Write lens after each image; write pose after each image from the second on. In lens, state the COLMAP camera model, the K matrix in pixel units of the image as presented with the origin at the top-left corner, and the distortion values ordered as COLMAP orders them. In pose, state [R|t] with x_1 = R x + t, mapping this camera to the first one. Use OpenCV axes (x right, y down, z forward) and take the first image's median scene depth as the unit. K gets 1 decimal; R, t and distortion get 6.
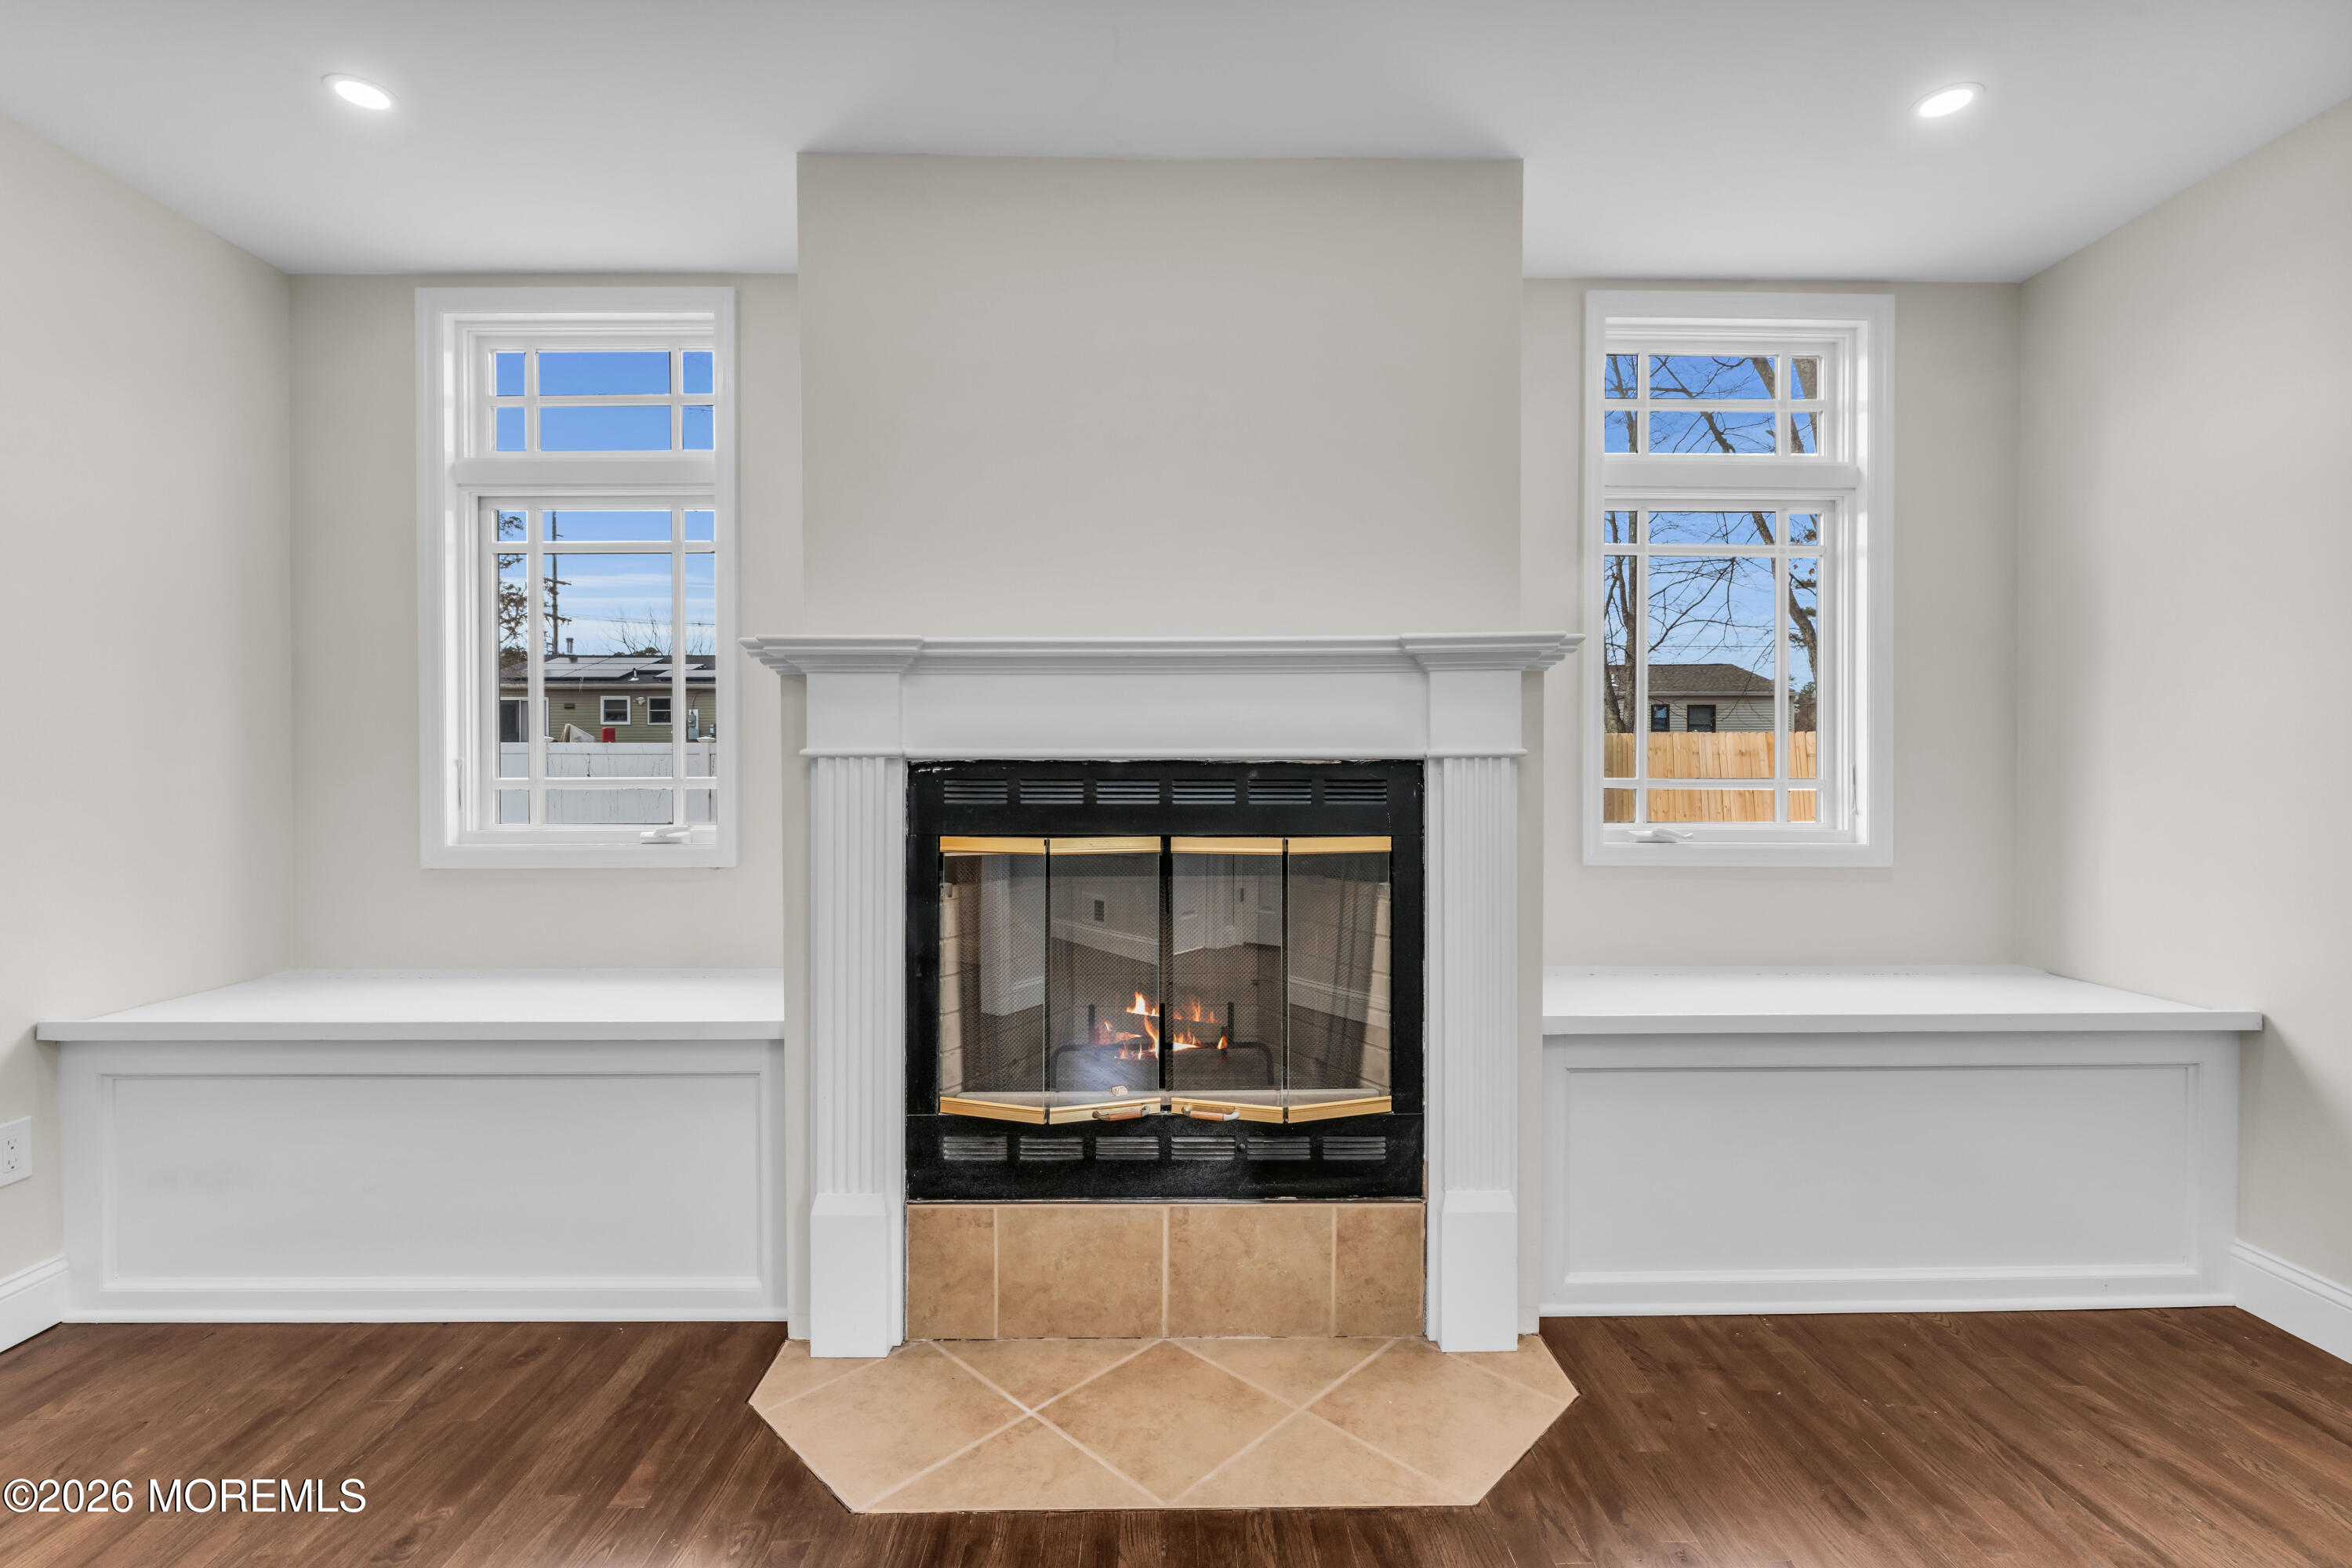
lens RADIAL K [[1027.2, 0, 1174.8], [0, 1027.2, 767.1], [0, 0, 1]] dist [-0.002154, -0.000109]
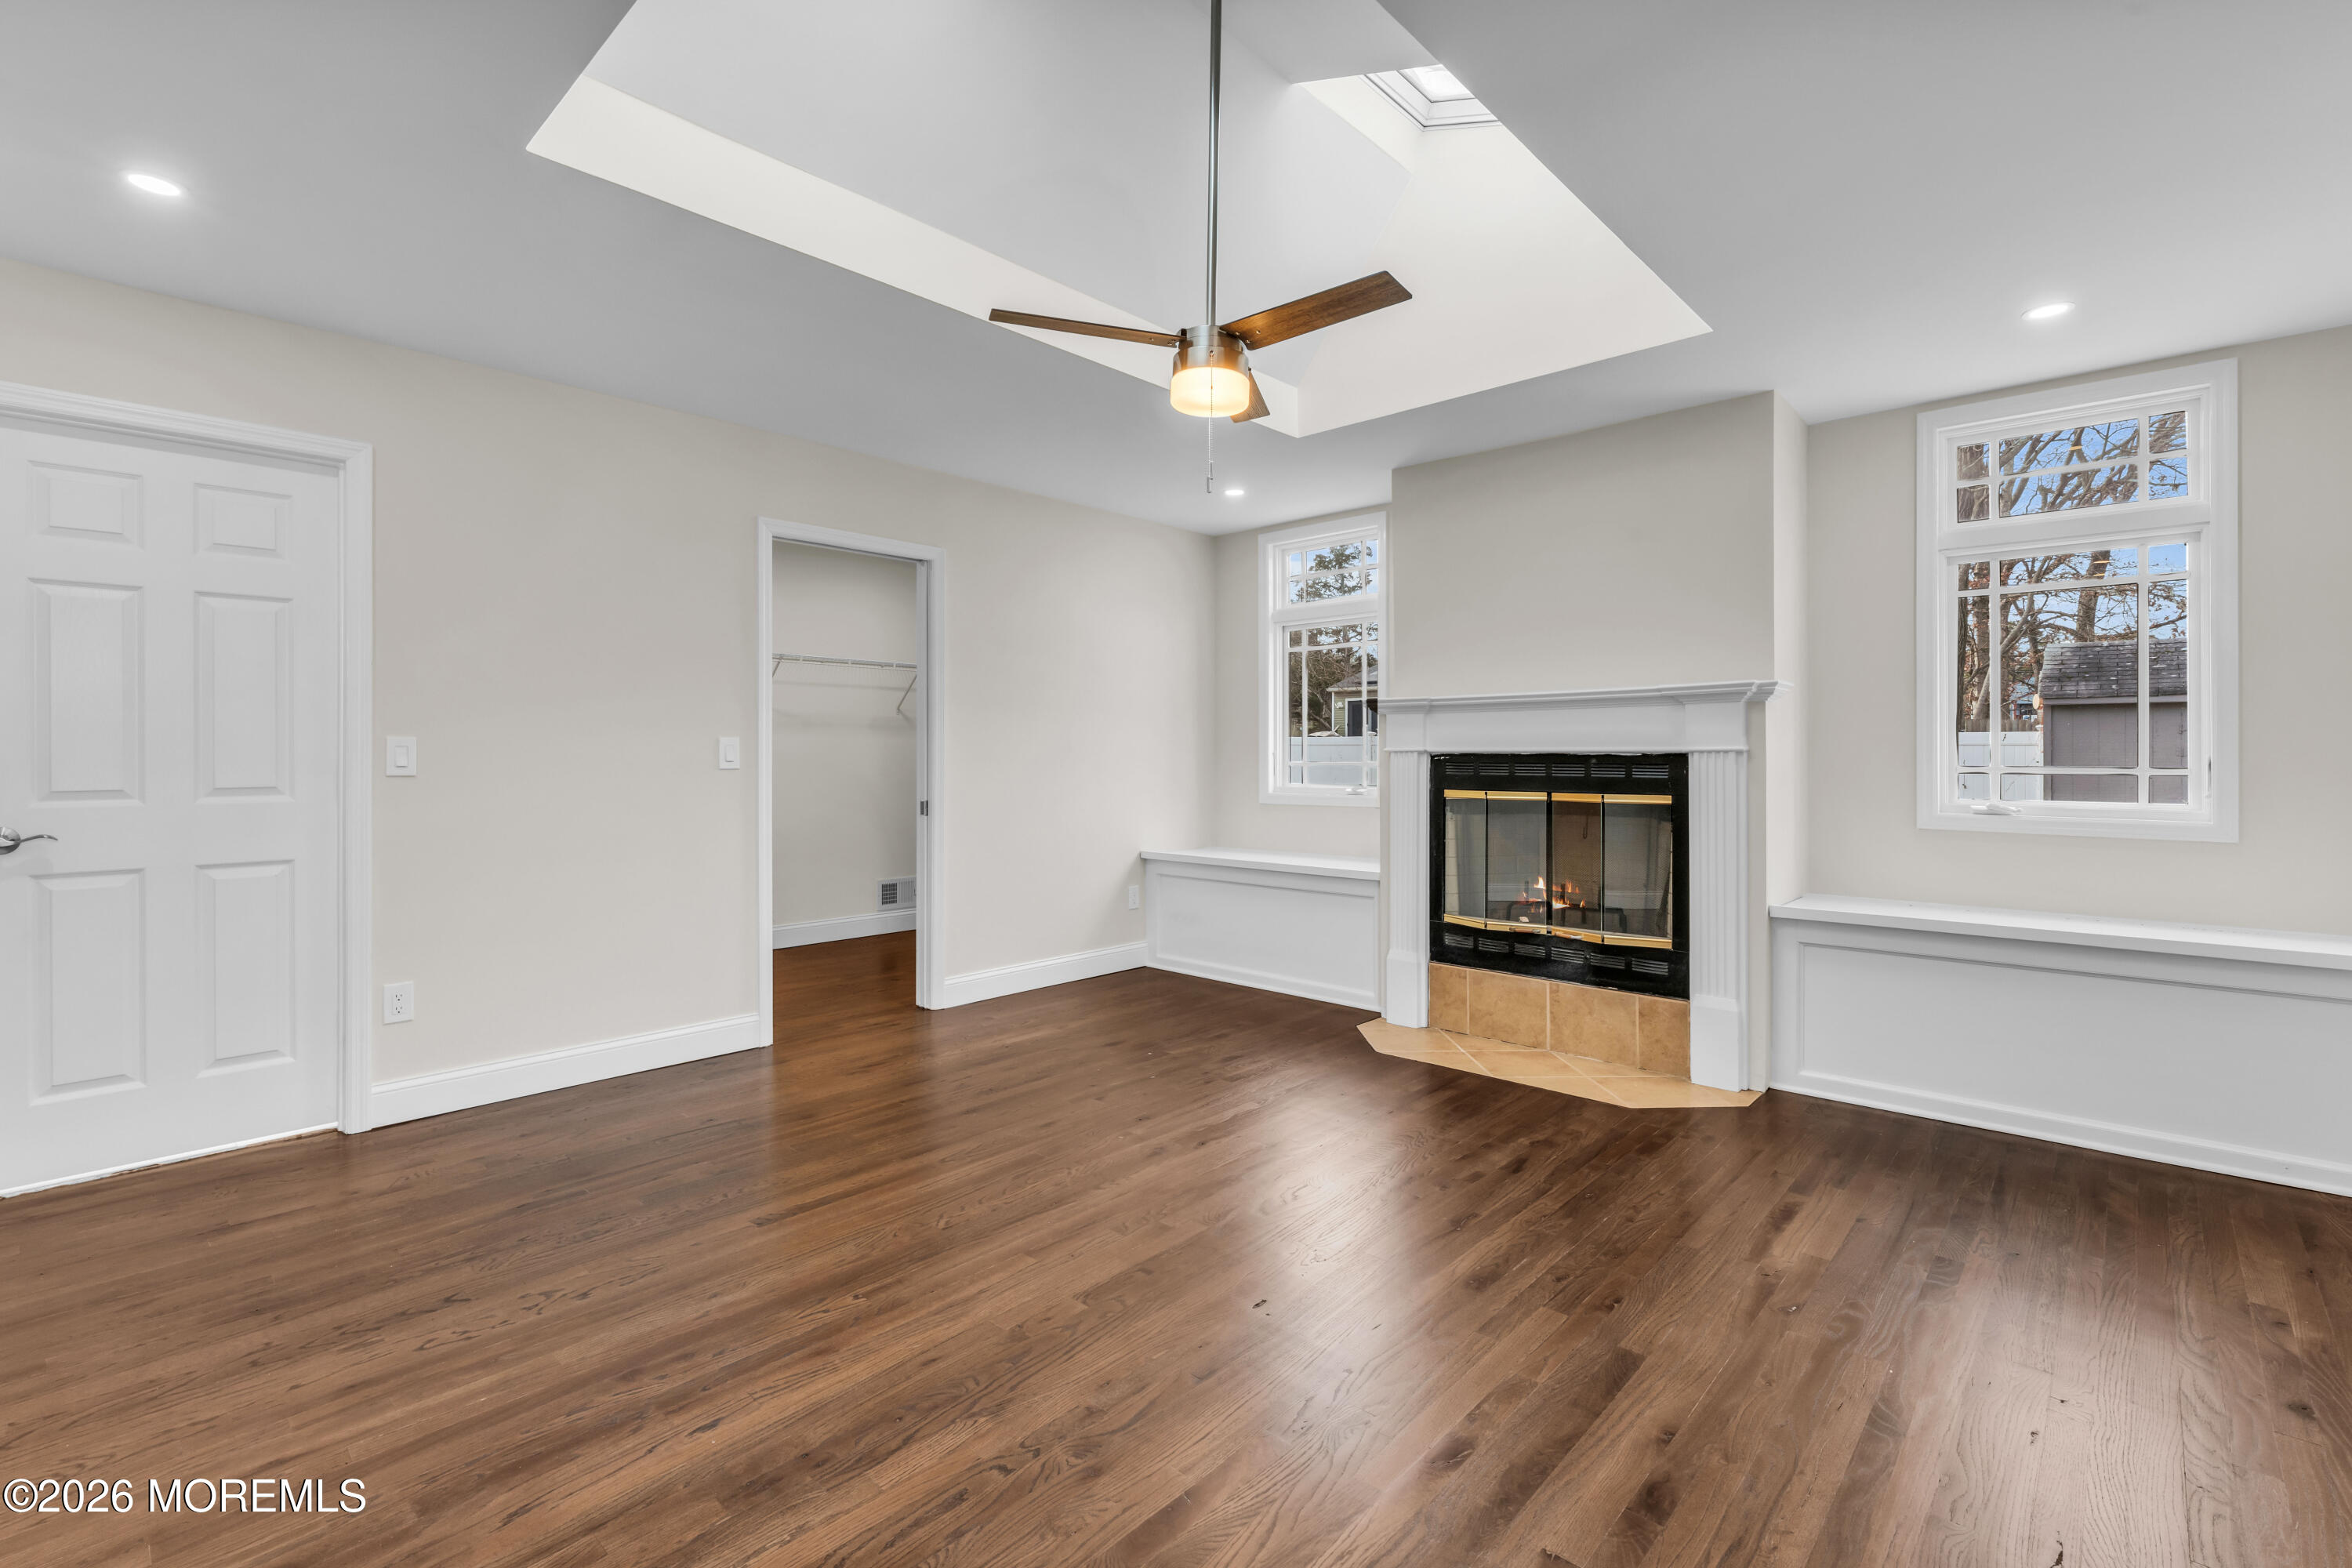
lens RADIAL K [[1049.0, 0, 1183.8], [0, 1049.0, 731.1], [0, 0, 1]] dist [-0.000558, -0.000050]
pose [[0.729845, -0.014348, -0.683462, 0.851099], [-0.002957, 0.999704, -0.024144, 0.001087], [0.683606, 0.019642, 0.729587, -0.932259]]
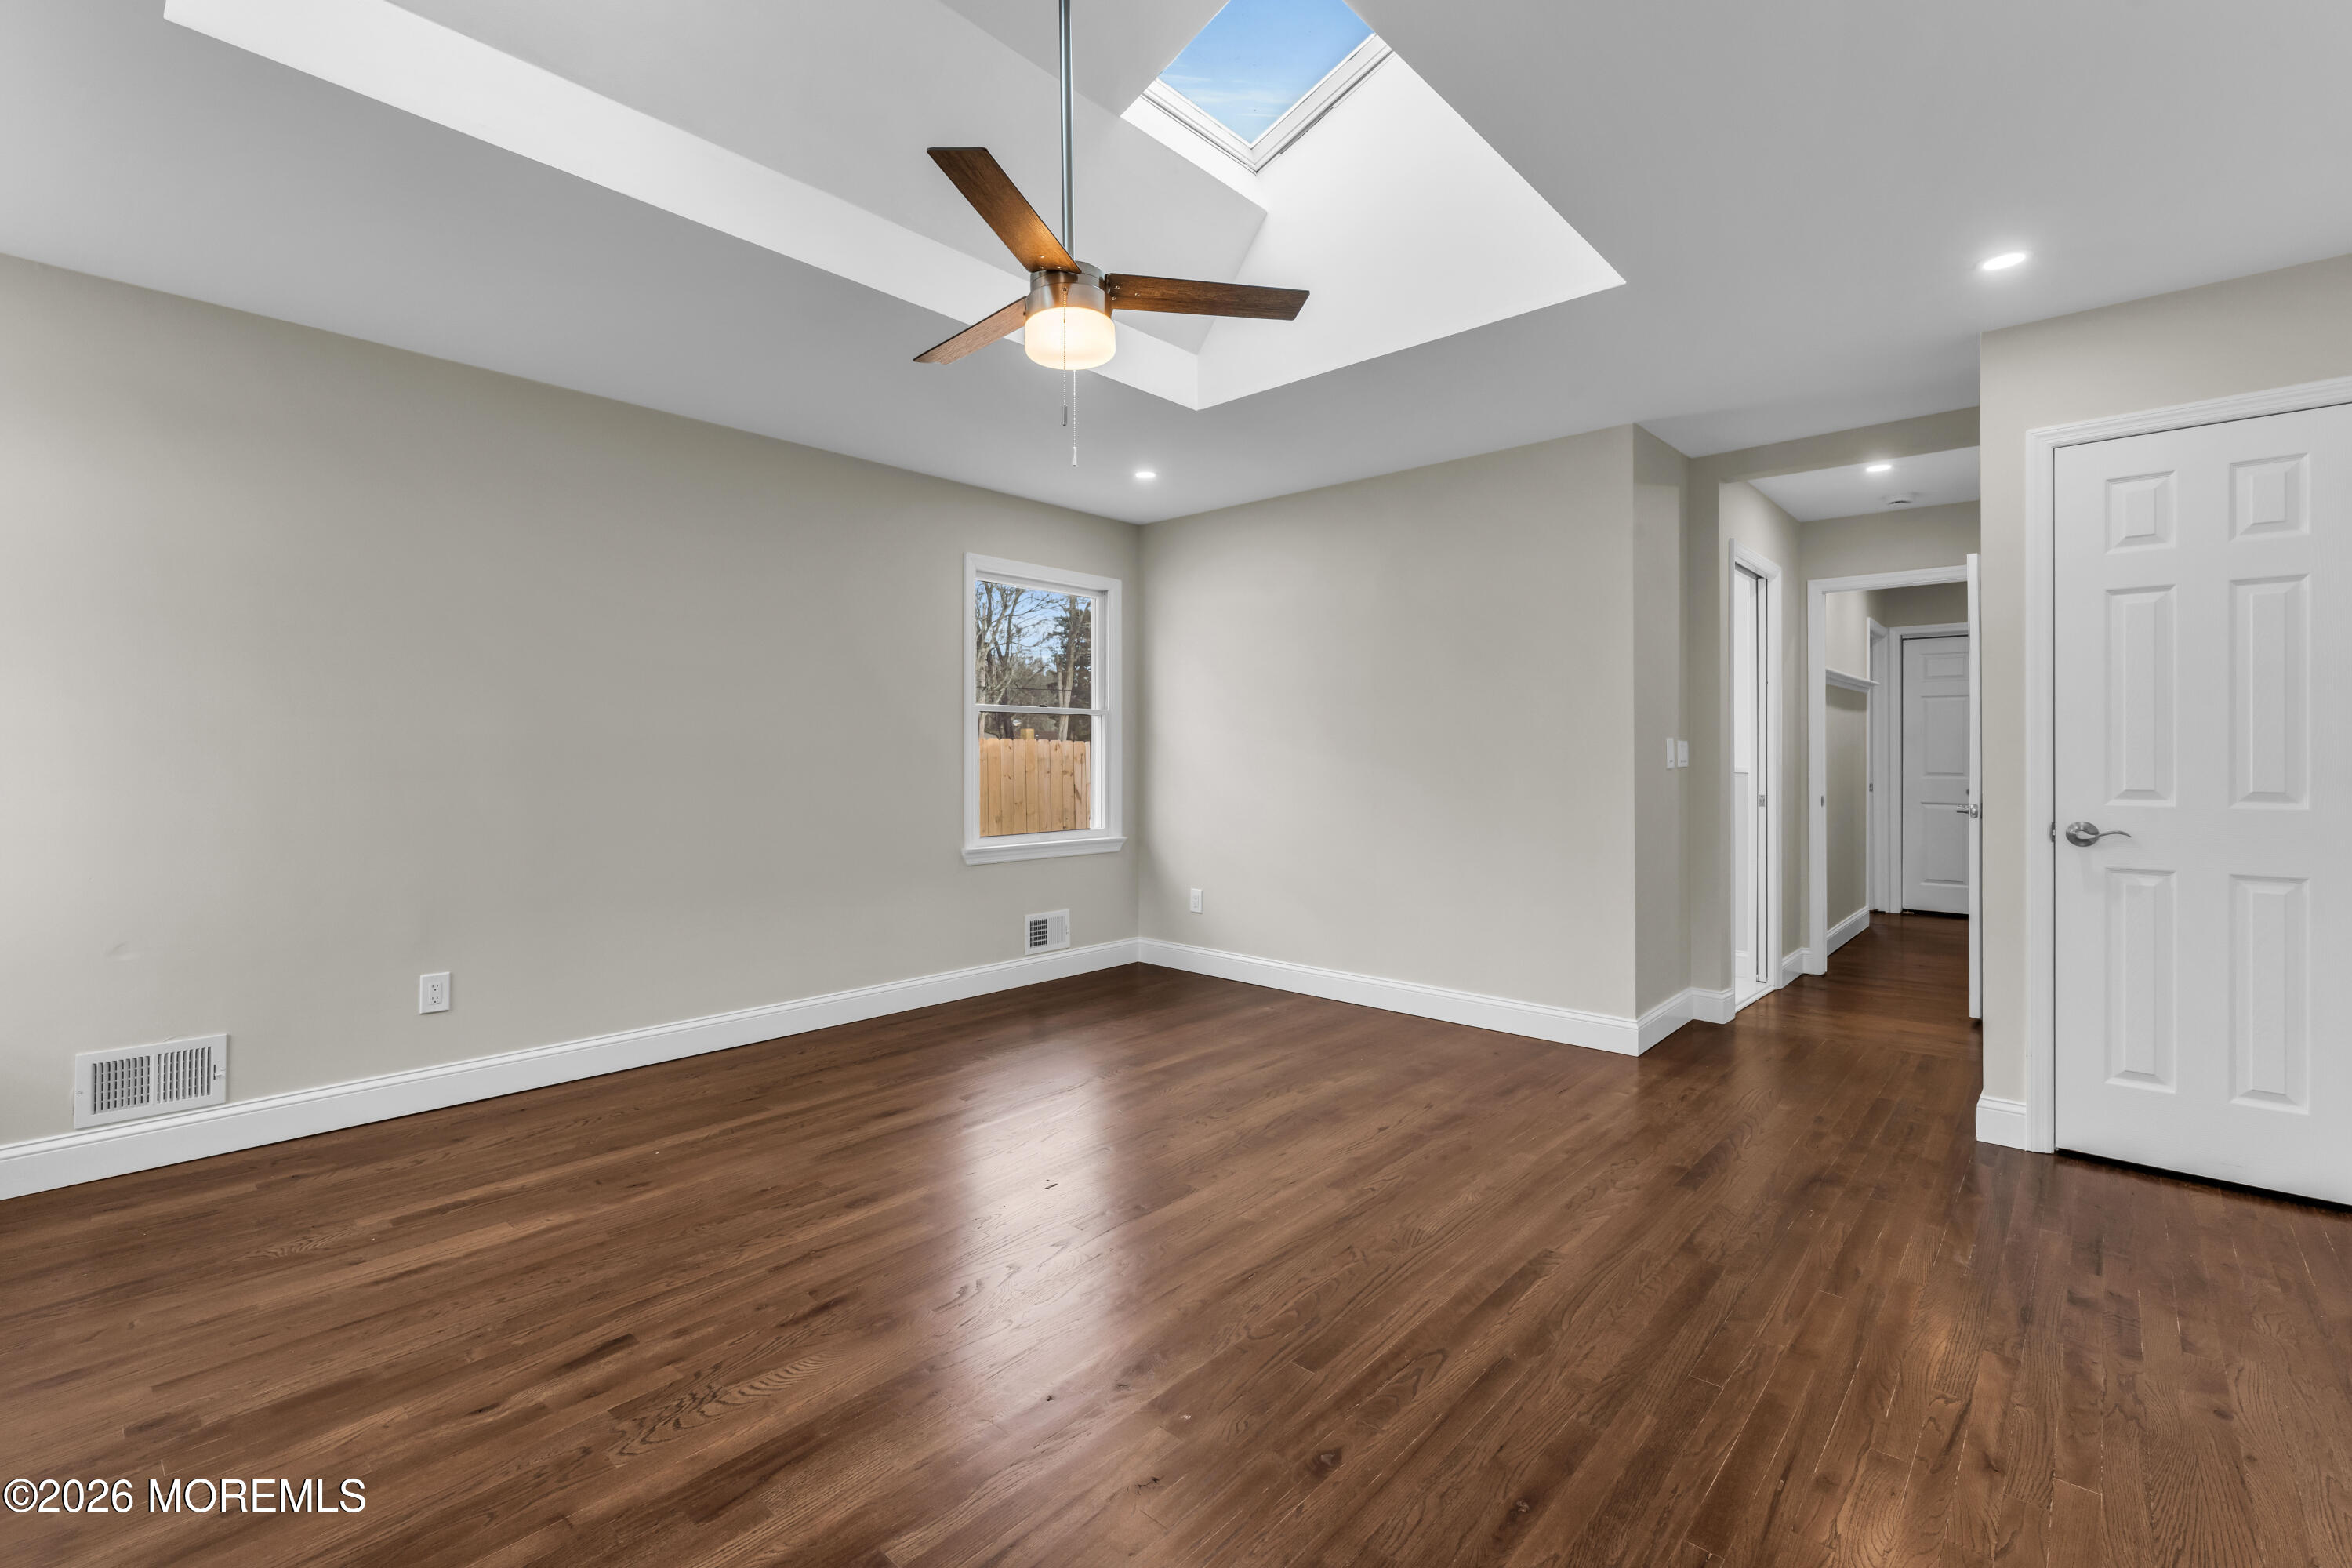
lens RADIAL K [[1027.2, 0, 1174.8], [0, 1027.2, 767.1], [0, 0, 1]] dist [-0.002154, -0.000109]
pose [[-0.731904, -0.009201, 0.681345, -0.842102], [-0.000016, 0.999909, 0.013485, -0.003139], [-0.681407, 0.009859, -0.731838, 0.761981]]
